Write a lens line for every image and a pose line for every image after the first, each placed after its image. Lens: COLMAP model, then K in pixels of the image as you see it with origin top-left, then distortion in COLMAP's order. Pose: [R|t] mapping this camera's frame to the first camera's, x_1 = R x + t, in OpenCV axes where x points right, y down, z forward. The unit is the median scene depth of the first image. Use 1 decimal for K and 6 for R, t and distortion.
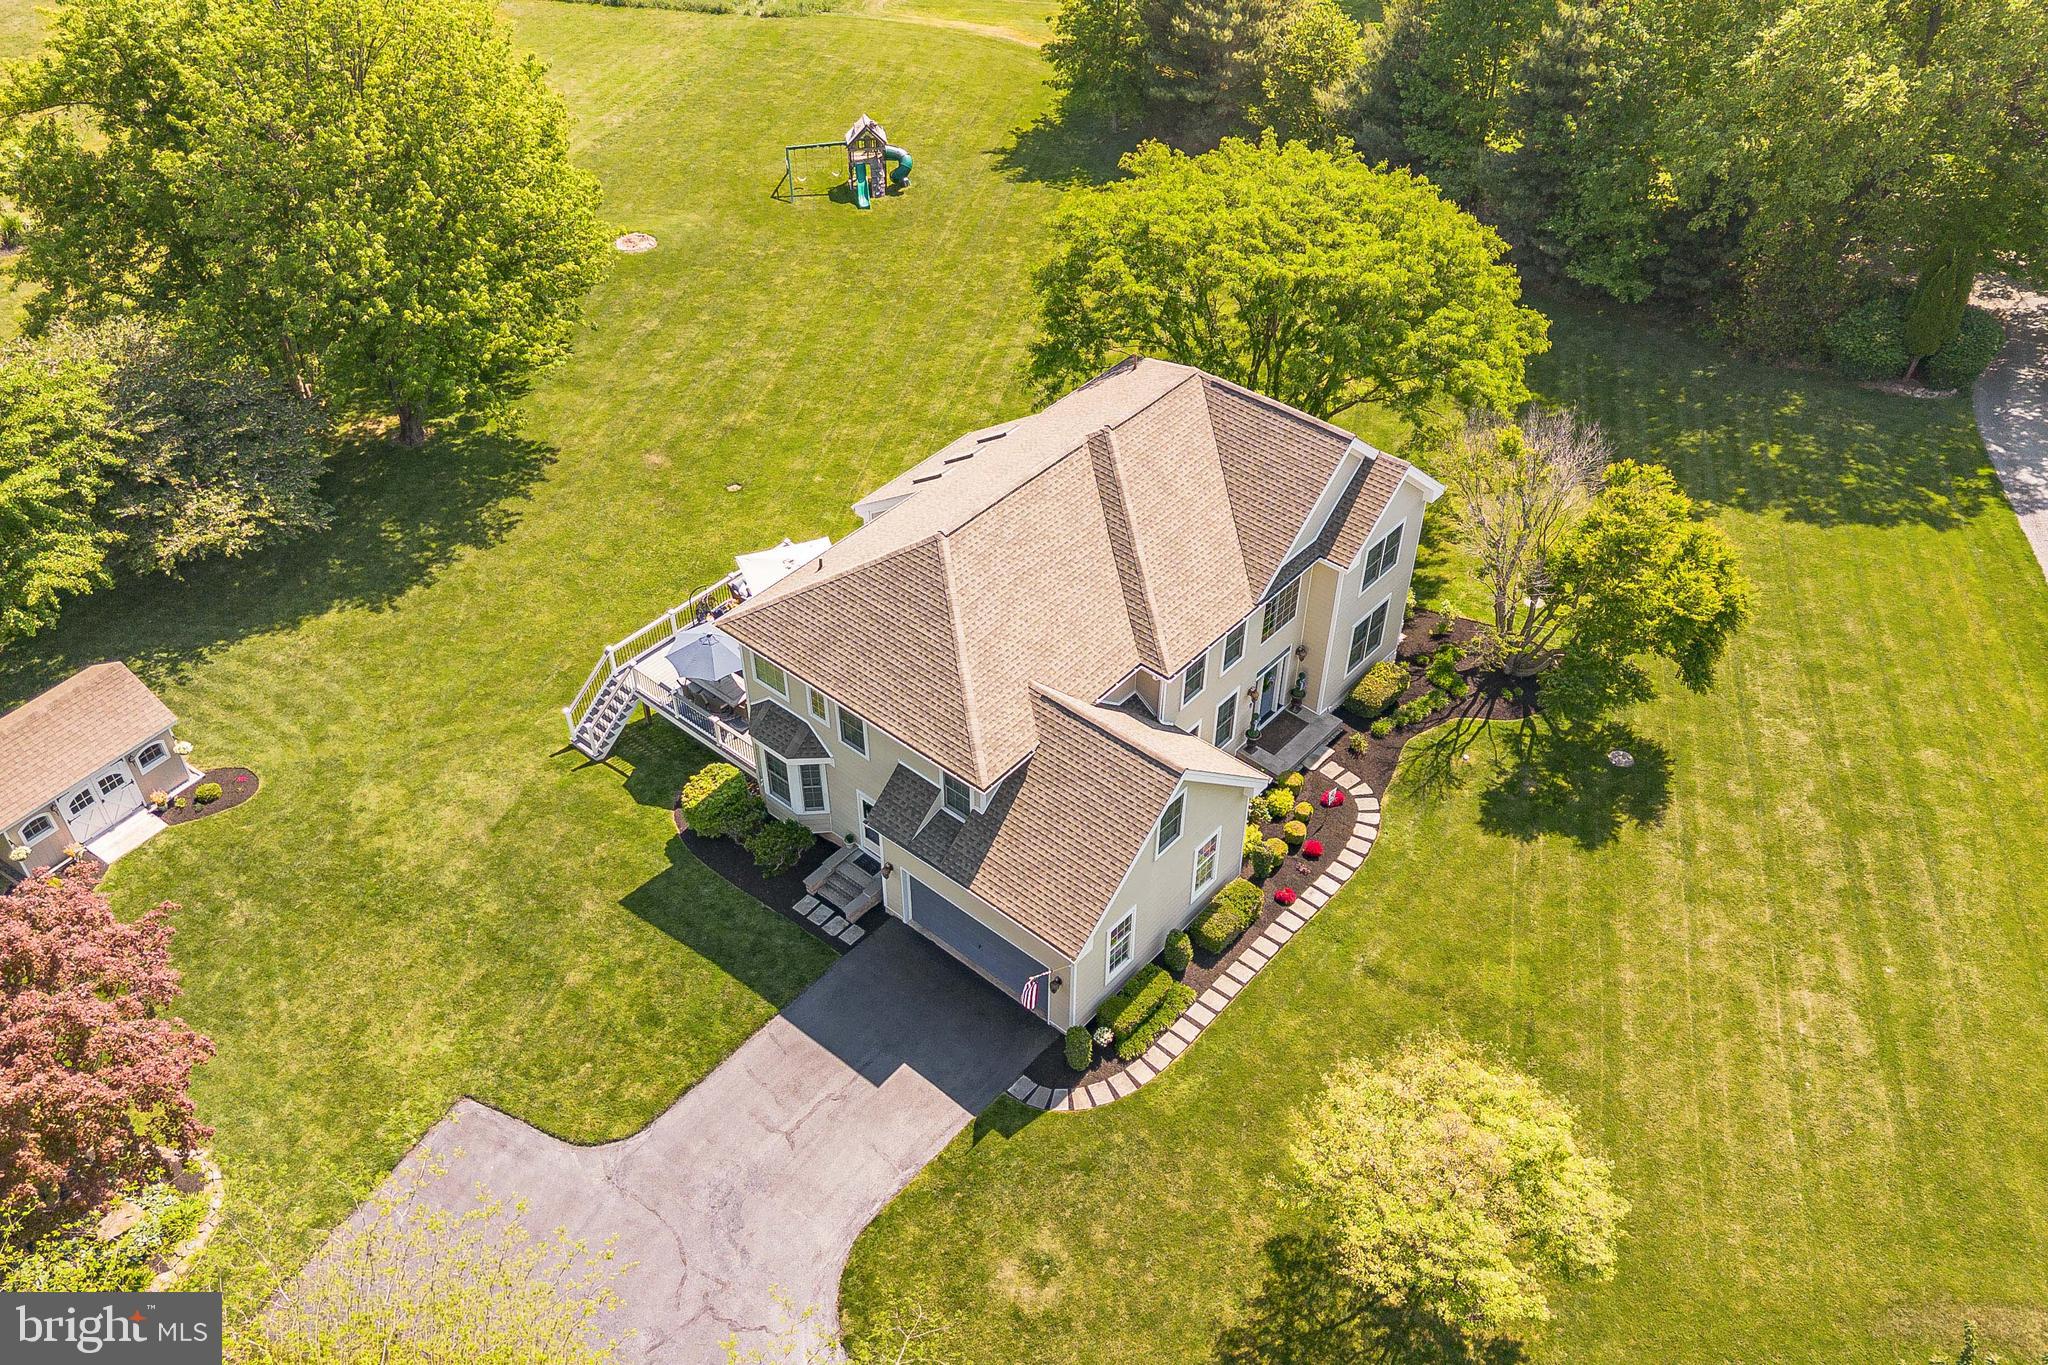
lens RADIAL K [[1724.1, 0, 996.2], [0, 1724.1, 666.1], [0, 0, 1]] dist [0.115881, -0.211014]
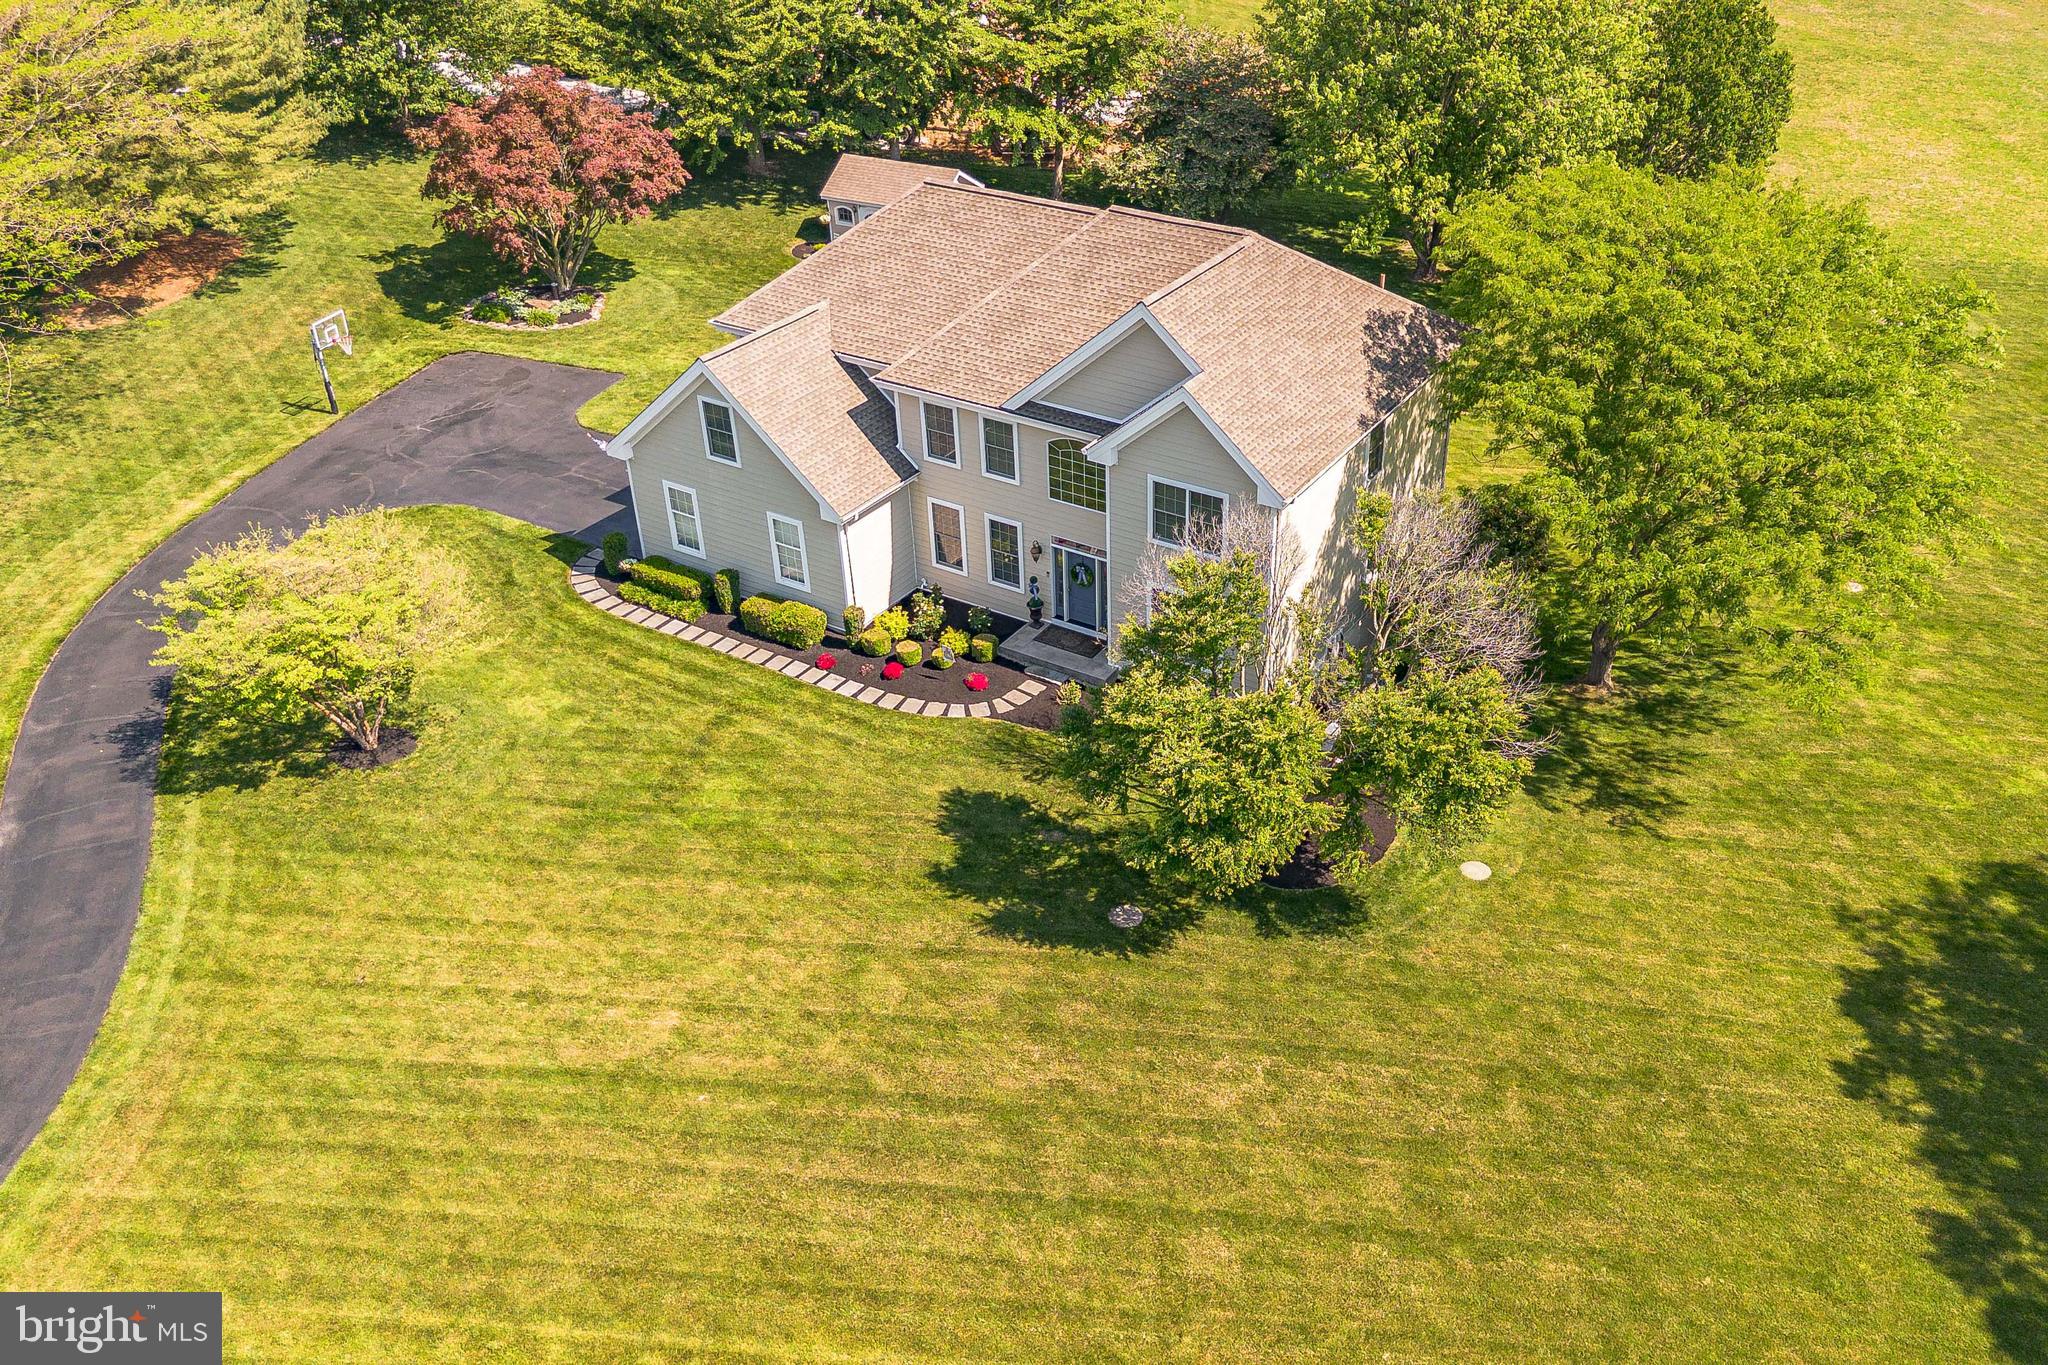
lens RADIAL K [[1708.2, 0, 1100.6], [0, 1708.2, 678.8], [0, 0, 1]] dist [0.097850, -0.104564]
pose [[0.176907, 0.533874, -0.826851, 0.895249], [-0.639423, 0.701001, 0.315810, -0.230769], [0.748226, 0.472838, 0.465383, 0.634466]]
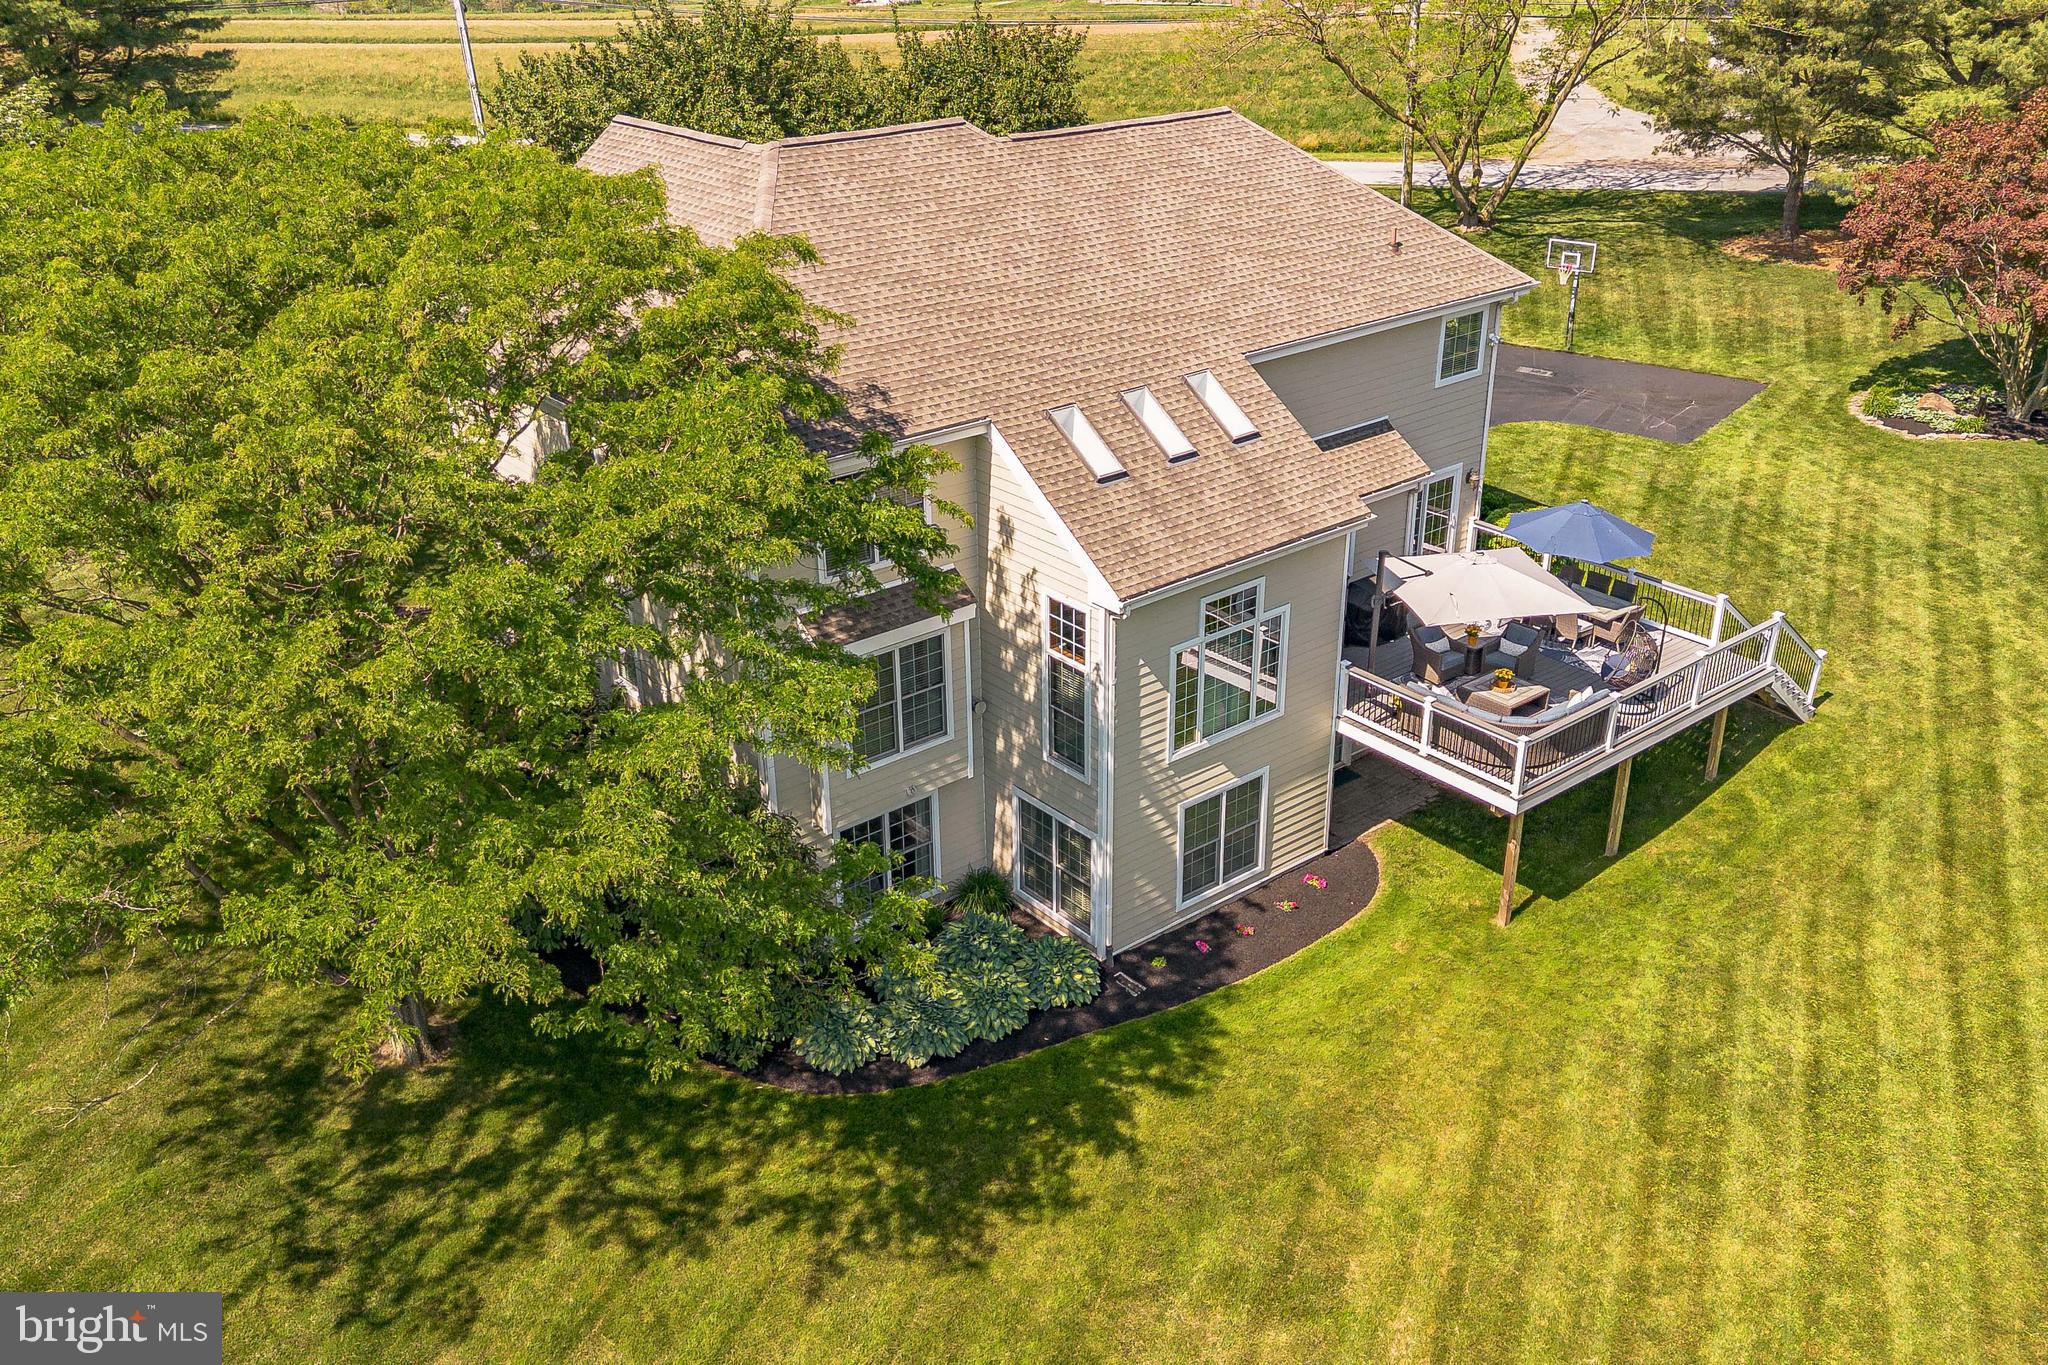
lens RADIAL K [[1774.3, 0, 1036.1], [0, 1774.3, 664.1], [0, 0, 1]] dist [0.086609, -0.113086]
pose [[-0.988714, -0.053330, 0.140002, -0.062869], [0.105535, 0.415350, 0.903519, -0.610396], [-0.106335, 0.908097, -0.405034, 1.351156]]
